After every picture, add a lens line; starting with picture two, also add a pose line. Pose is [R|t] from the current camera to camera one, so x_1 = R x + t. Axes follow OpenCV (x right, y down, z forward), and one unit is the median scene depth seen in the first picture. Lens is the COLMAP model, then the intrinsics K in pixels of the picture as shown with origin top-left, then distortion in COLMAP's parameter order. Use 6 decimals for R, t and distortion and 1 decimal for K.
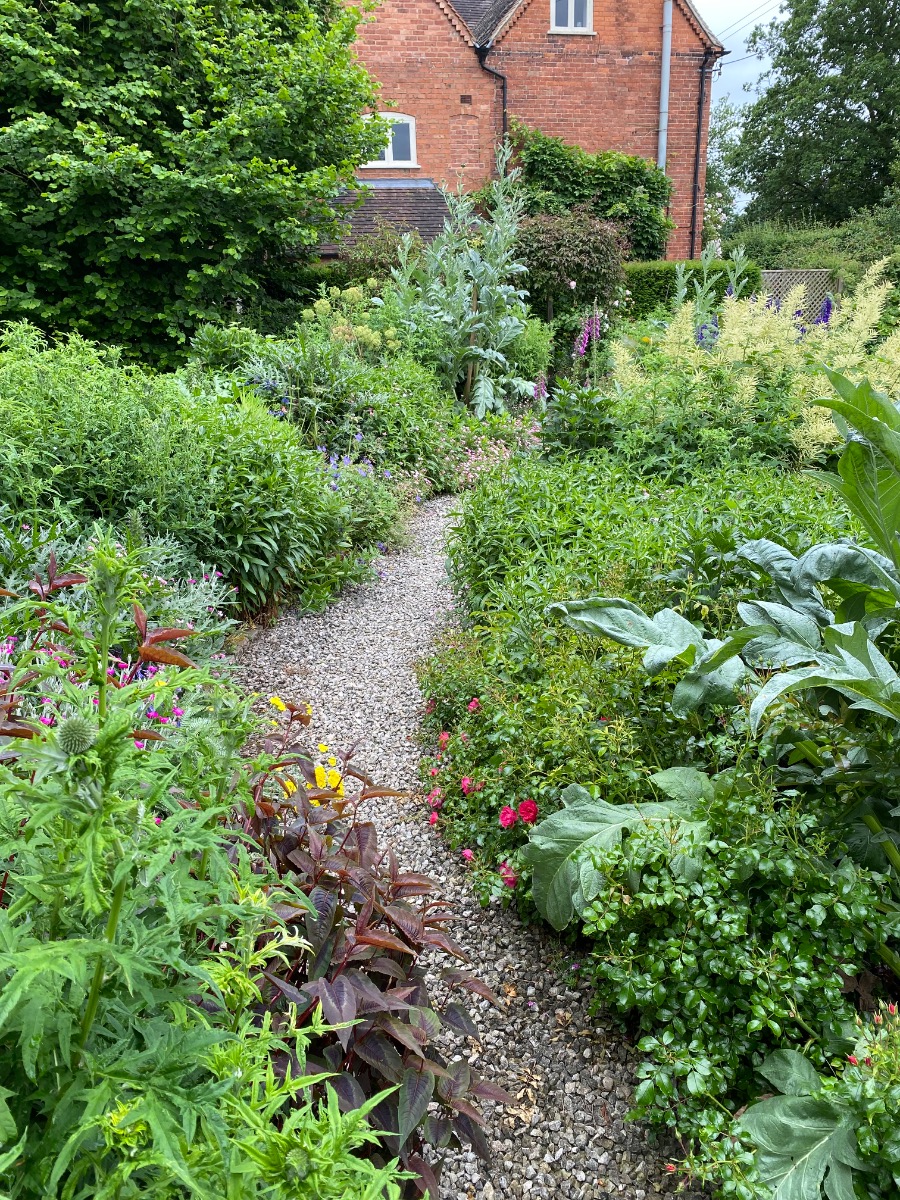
lens RADIAL K [[918.9, 0, 450.0], [0, 918.9, 600.0], [0, 0, 1]] dist [0.057727, -0.014590]
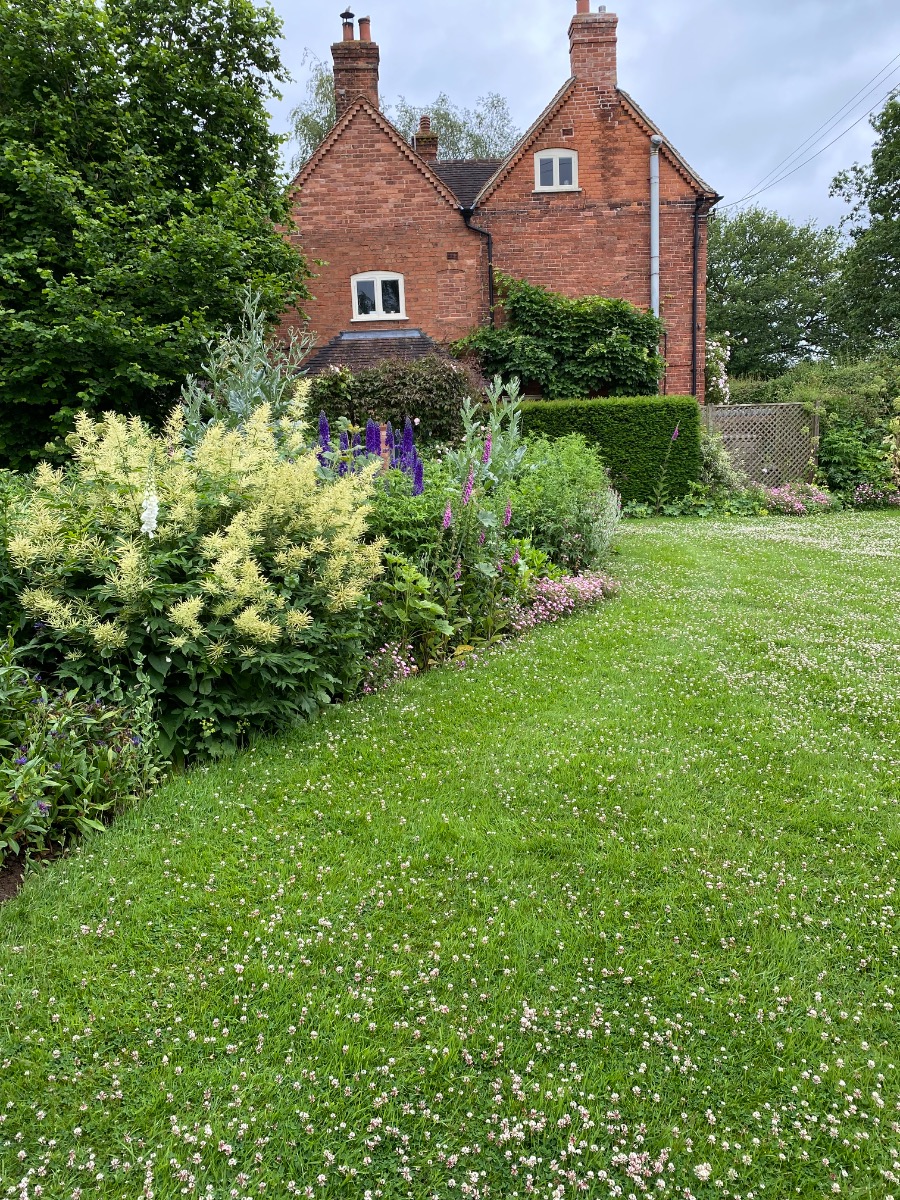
lens RADIAL K [[918.9, 0, 450.0], [0, 918.9, 600.0], [0, 0, 1]] dist [0.057727, -0.014590]
pose [[0.978218, 0.020883, -0.206527, 0.234259], [-0.050905, 0.988680, -0.141139, -0.010087], [0.201241, 0.148578, 0.968208, 0.054202]]
